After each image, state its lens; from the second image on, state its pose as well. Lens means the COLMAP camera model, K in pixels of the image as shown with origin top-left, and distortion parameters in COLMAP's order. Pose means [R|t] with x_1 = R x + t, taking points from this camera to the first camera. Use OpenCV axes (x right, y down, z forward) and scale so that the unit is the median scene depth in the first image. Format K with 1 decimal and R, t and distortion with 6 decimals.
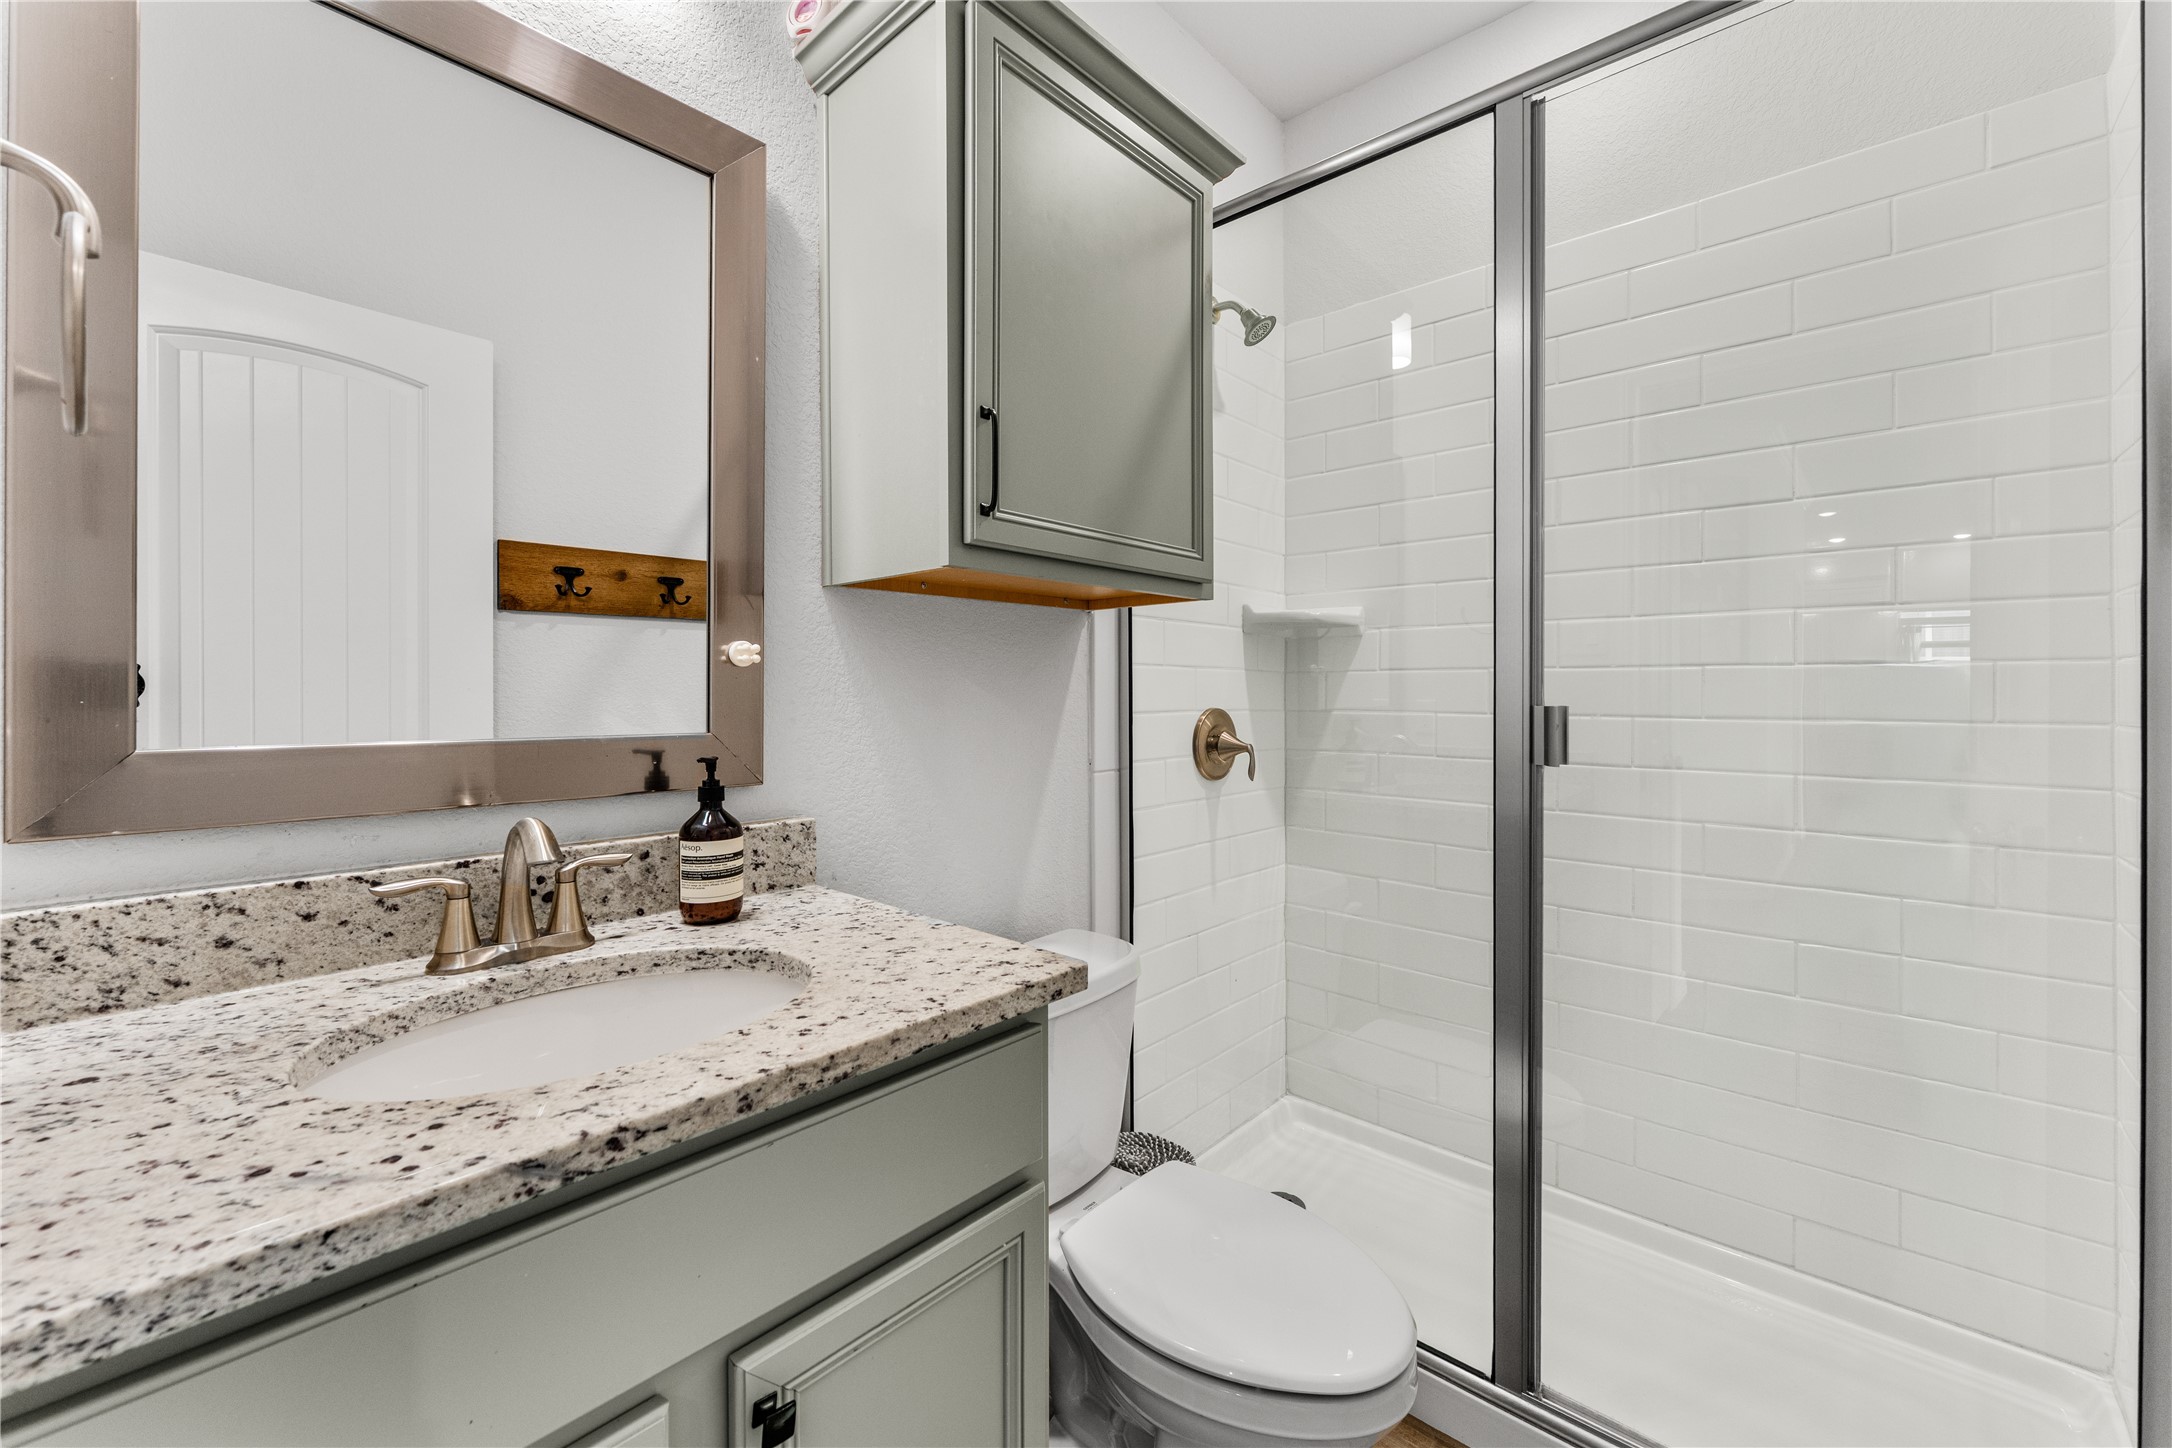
lens RADIAL K [[862.3, 0, 1081.6], [0, 862.3, 688.1], [0, 0, 1]] dist [0.000208, 0.000049]
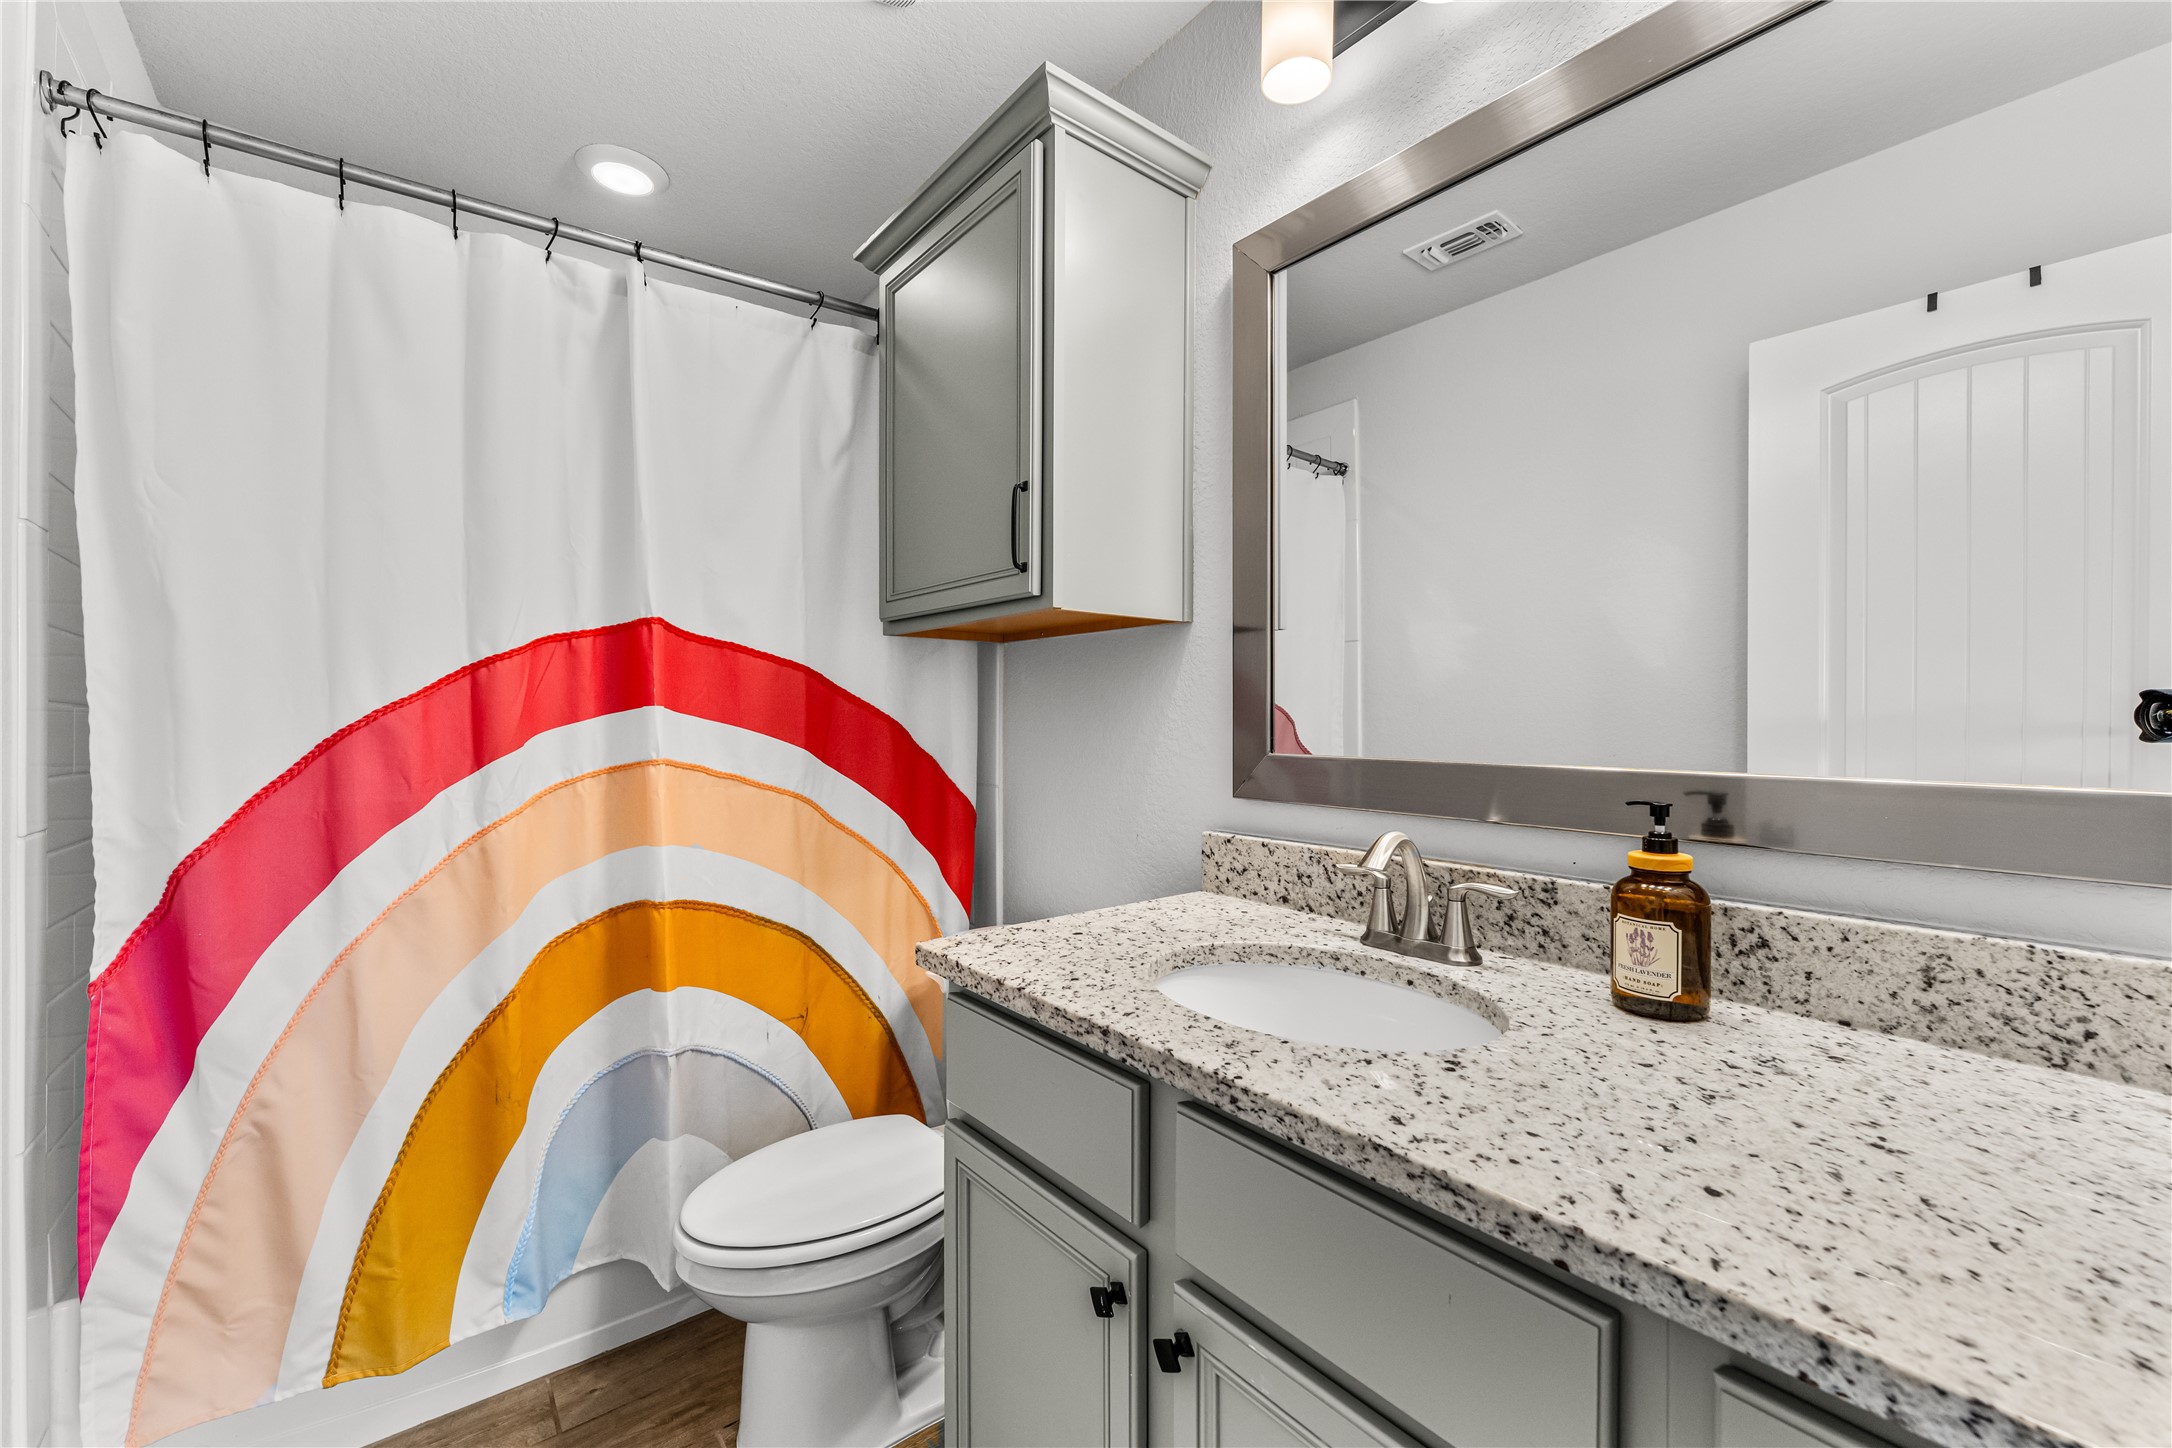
lens RADIAL K [[880.8, 0, 1086.0], [0, 880.8, 724.0], [0, 0, 1]] dist [0.000066, -0.000006]
pose [[-0.162316, 0.003509, -0.986733, 0.563570], [-0.002644, 0.999989, 0.003991, 0.010800], [0.986735, 0.003257, -0.162305, 0.781872]]
